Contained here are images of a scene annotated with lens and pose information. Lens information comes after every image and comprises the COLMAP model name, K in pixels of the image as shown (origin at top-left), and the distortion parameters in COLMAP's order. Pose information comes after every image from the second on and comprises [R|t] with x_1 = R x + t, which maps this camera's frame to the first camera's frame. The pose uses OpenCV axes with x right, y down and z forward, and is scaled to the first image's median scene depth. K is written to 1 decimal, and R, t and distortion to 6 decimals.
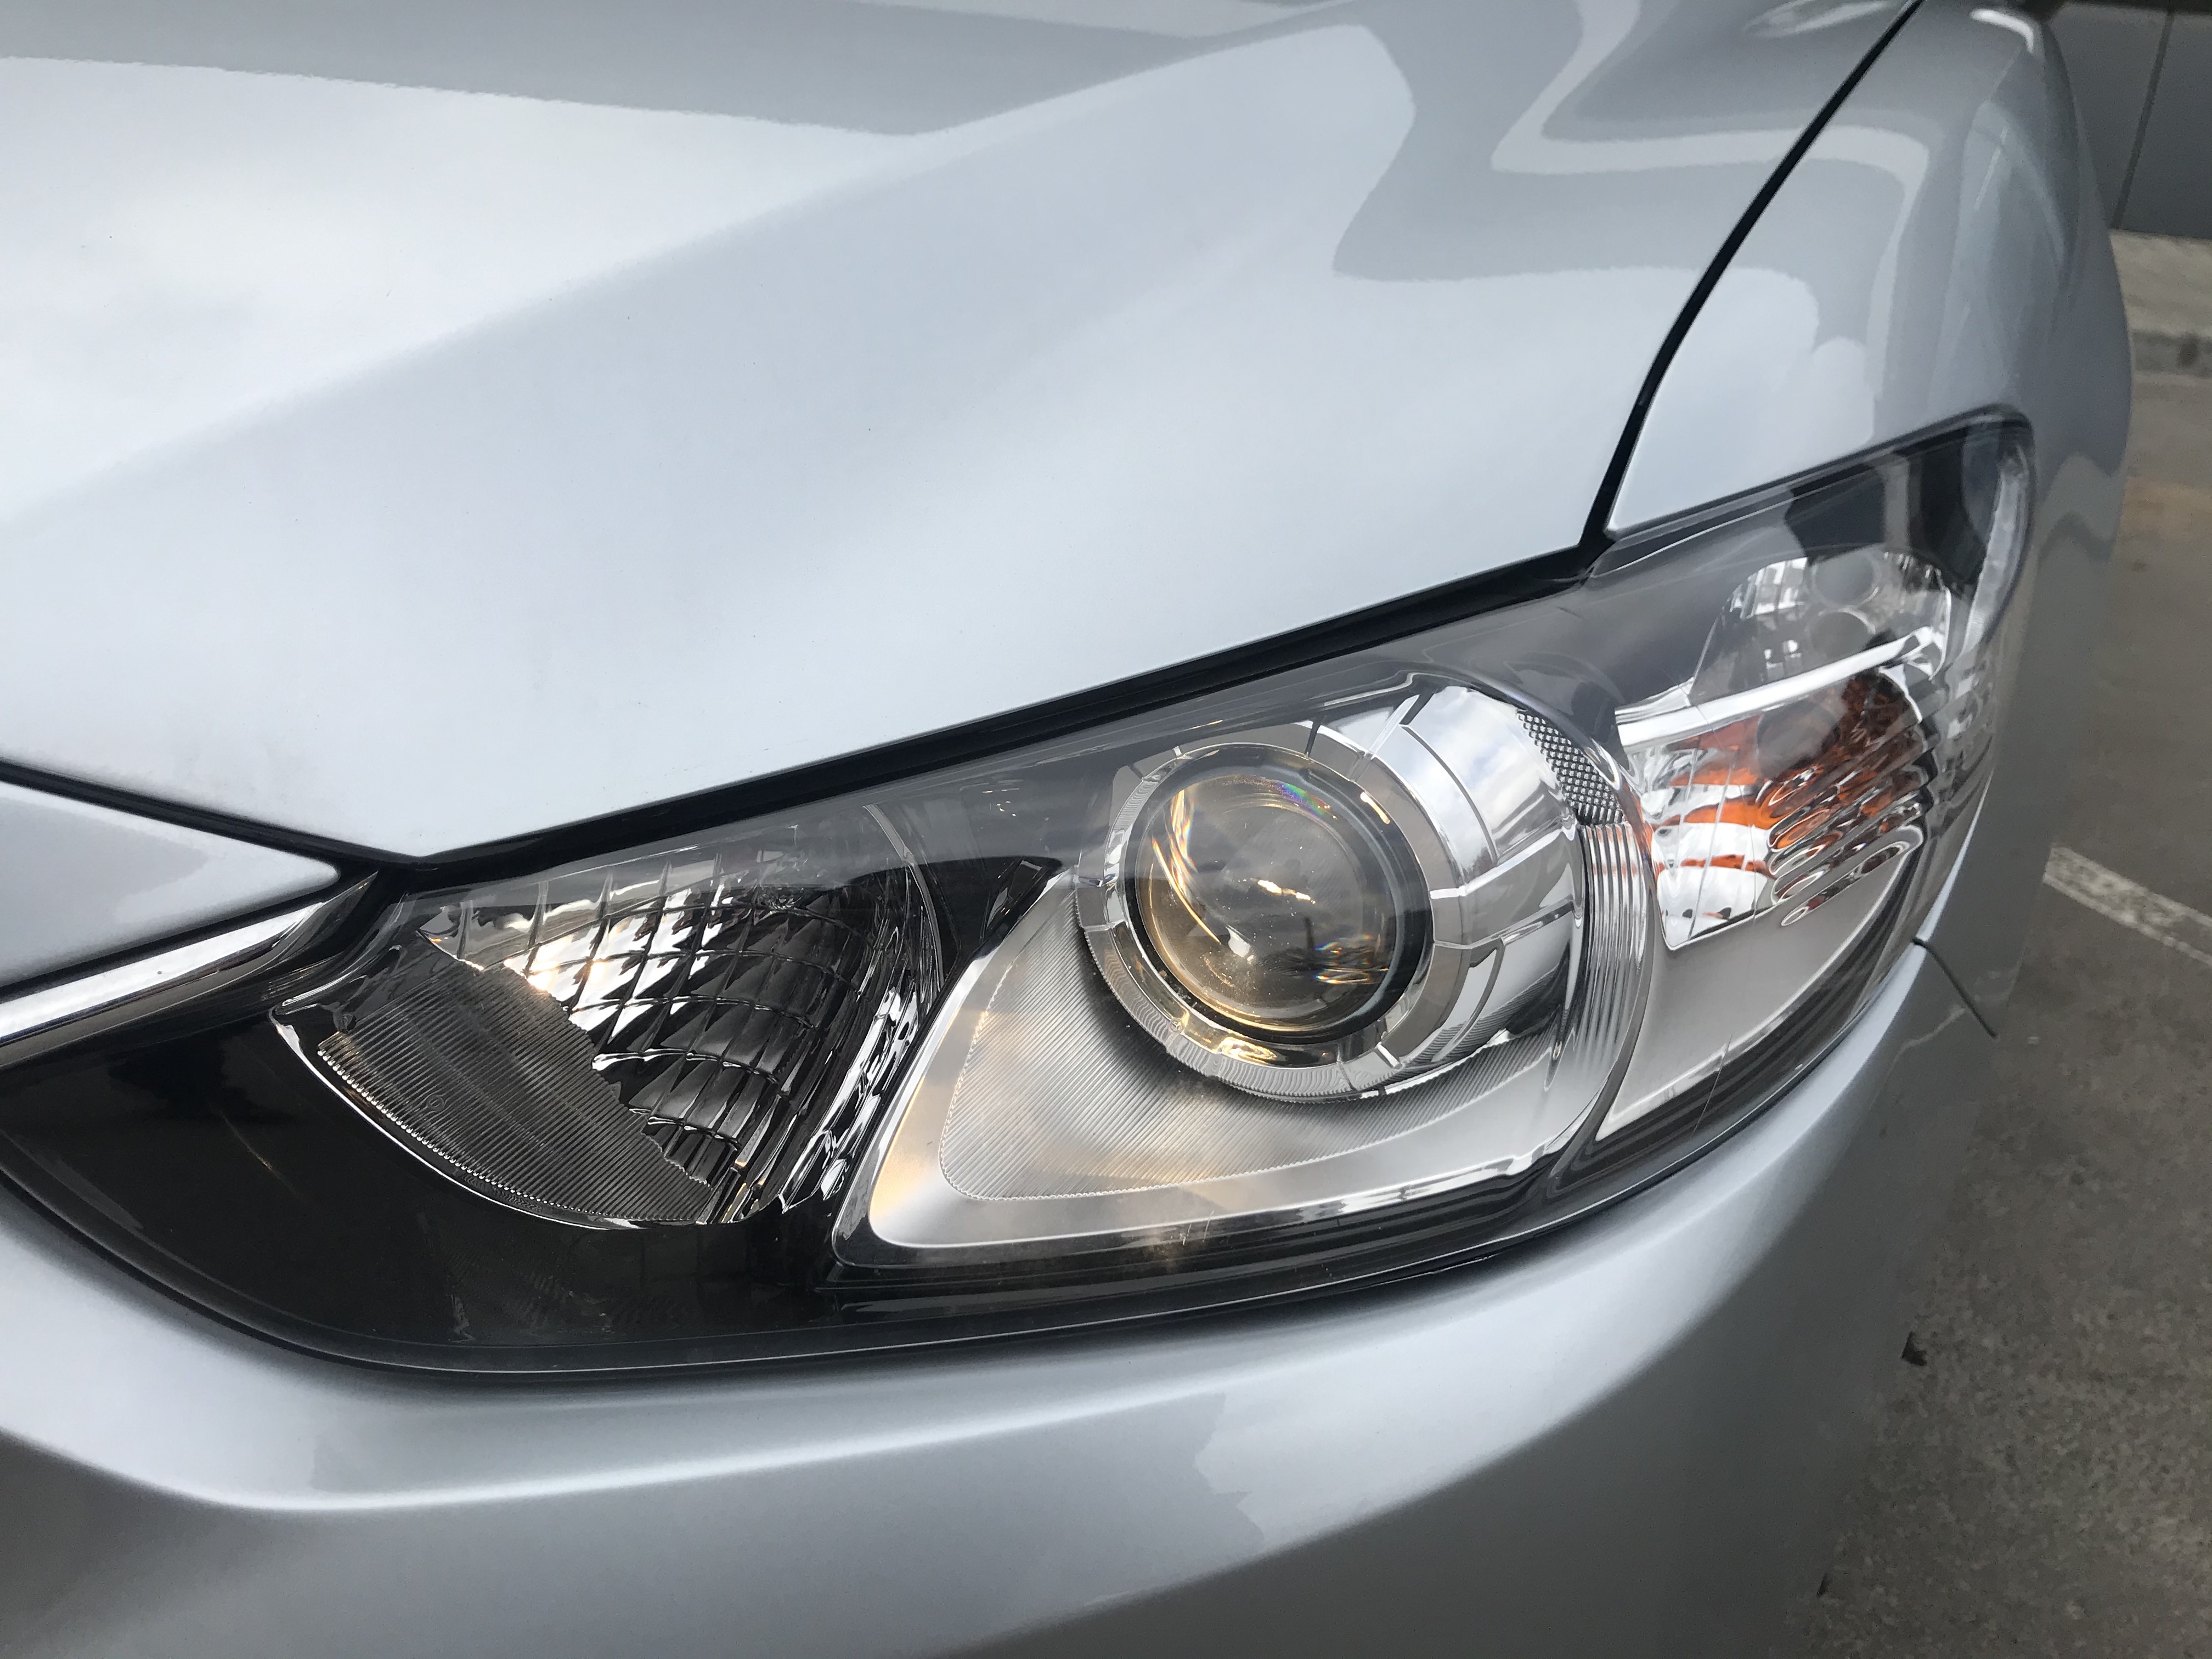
lens RADIAL K [[1839.0, 0, 1089.9], [0, 1839.0, 833.8], [0, 0, 1]] dist [0.019898, -0.009926]
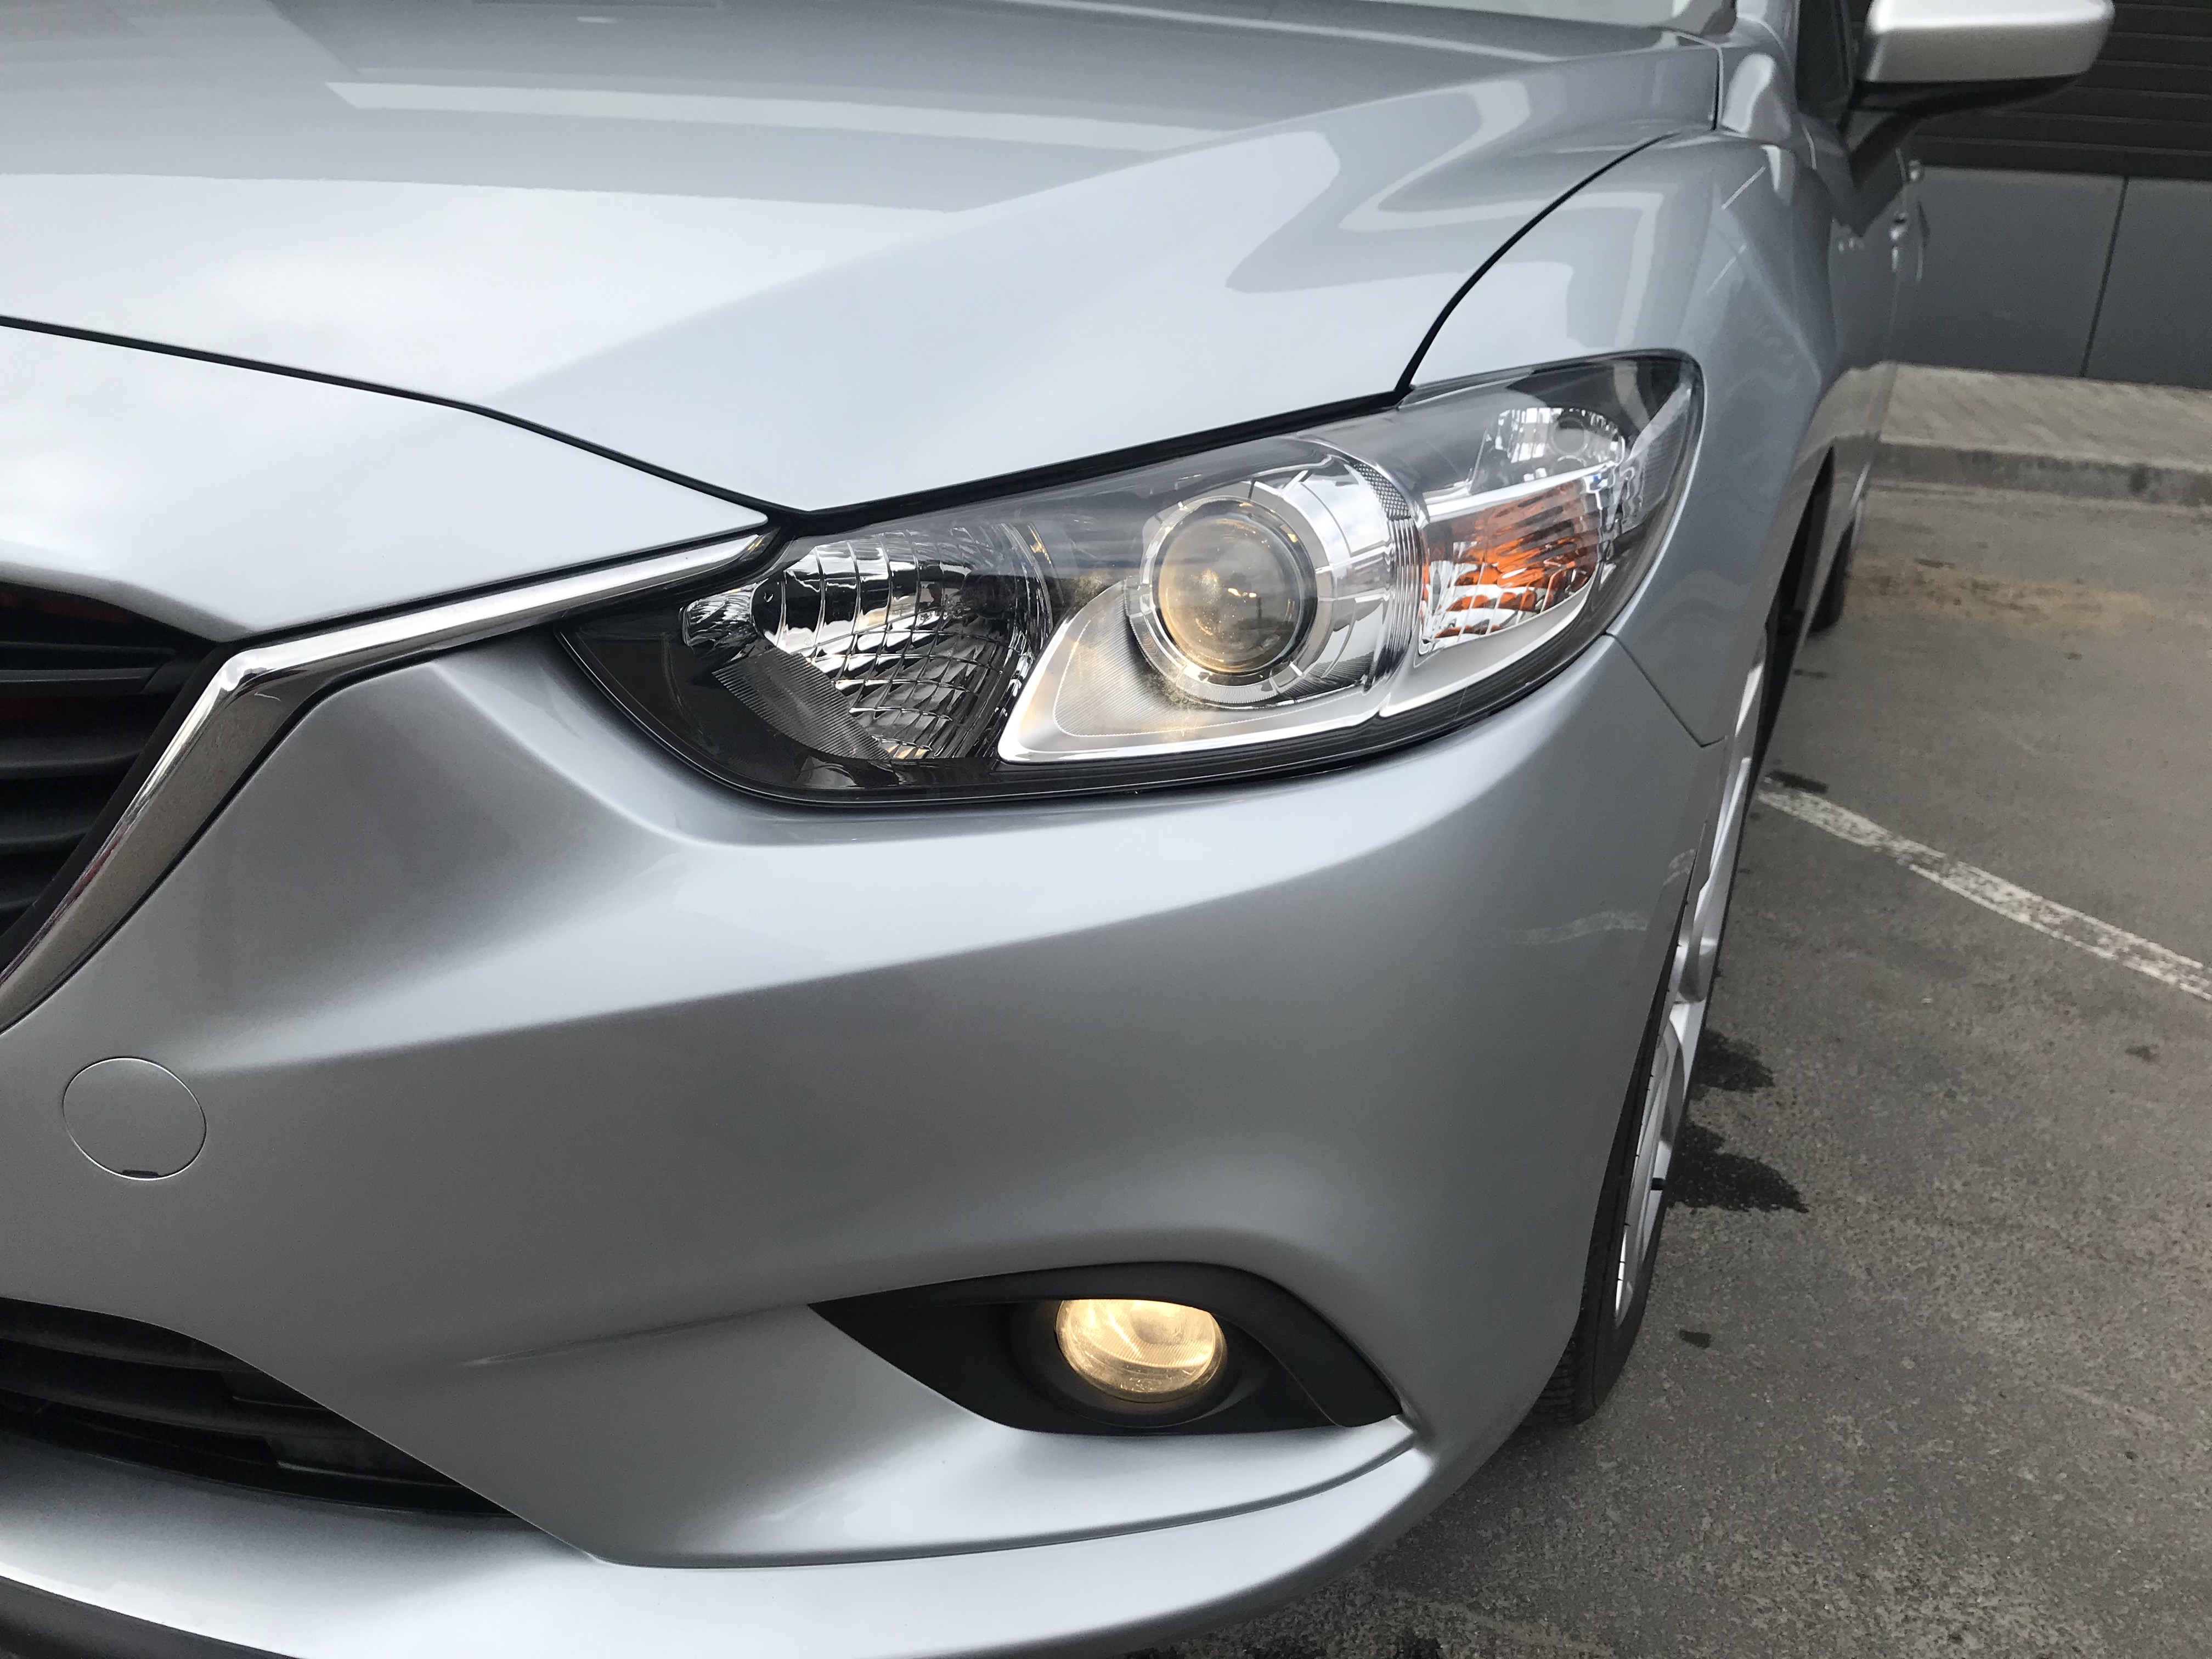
lens RADIAL K [[1839.0, 0, 1088.3], [0, 1839.0, 858.3], [0, 0, 1]] dist [0.019898, -0.009926]
pose [[0.999791, -0.008866, -0.018432, -0.004185], [0.007415, 0.996977, -0.077348, 0.145950], [0.019062, 0.077195, 0.996834, -0.263097]]
